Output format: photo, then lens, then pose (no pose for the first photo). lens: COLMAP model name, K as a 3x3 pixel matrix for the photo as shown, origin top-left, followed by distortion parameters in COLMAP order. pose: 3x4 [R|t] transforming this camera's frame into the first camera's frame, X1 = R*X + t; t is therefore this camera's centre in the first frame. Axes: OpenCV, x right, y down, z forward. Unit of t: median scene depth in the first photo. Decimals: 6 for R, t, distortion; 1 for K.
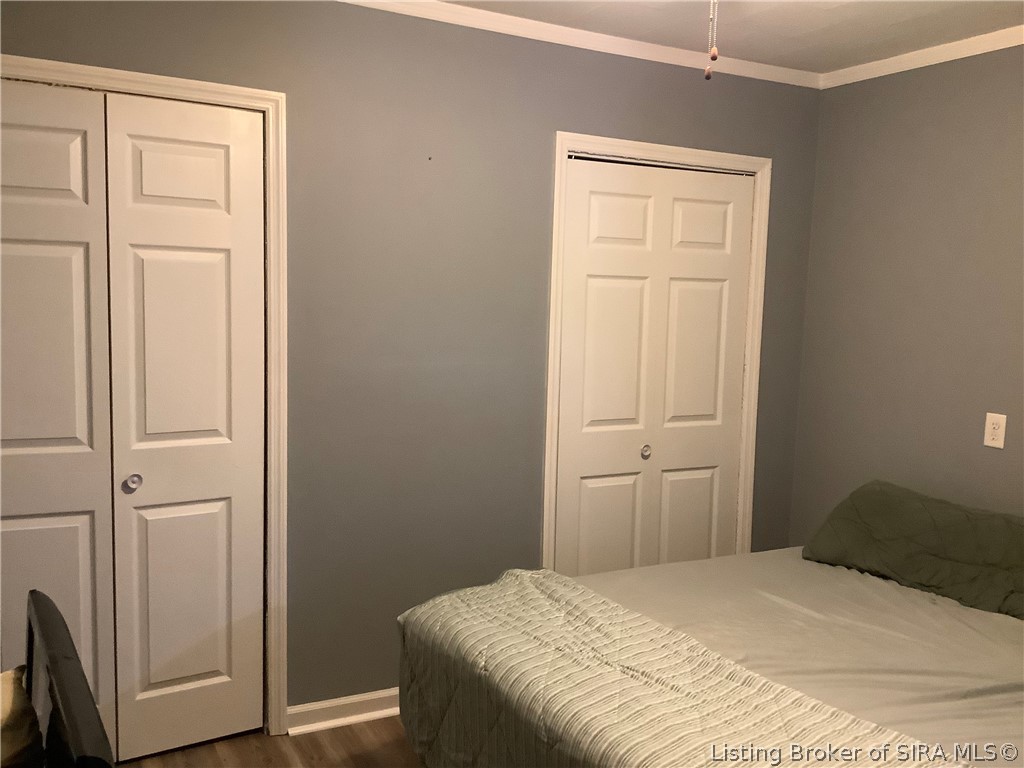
lens RADIAL K [[953.4, 0, 515.7], [0, 953.4, 382.8], [0, 0, 1]] dist [0.026935, 0.000000]
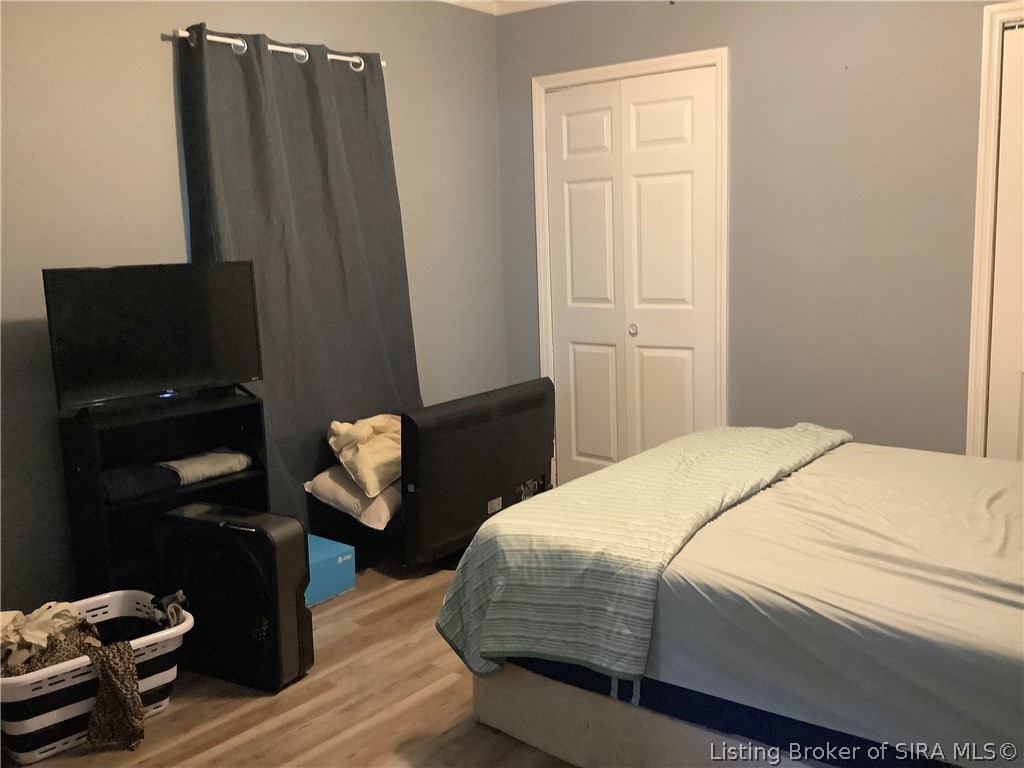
lens RADIAL K [[953.4, 0, 514.4], [0, 953.4, 386.1], [0, 0, 1]] dist [0.026935, 0.000000]
pose [[0.370081, 0.099224, -0.923685, 0.973271], [-0.044786, 0.995029, 0.088944, 0.065868], [0.927919, 0.008452, 0.372685, 0.237567]]
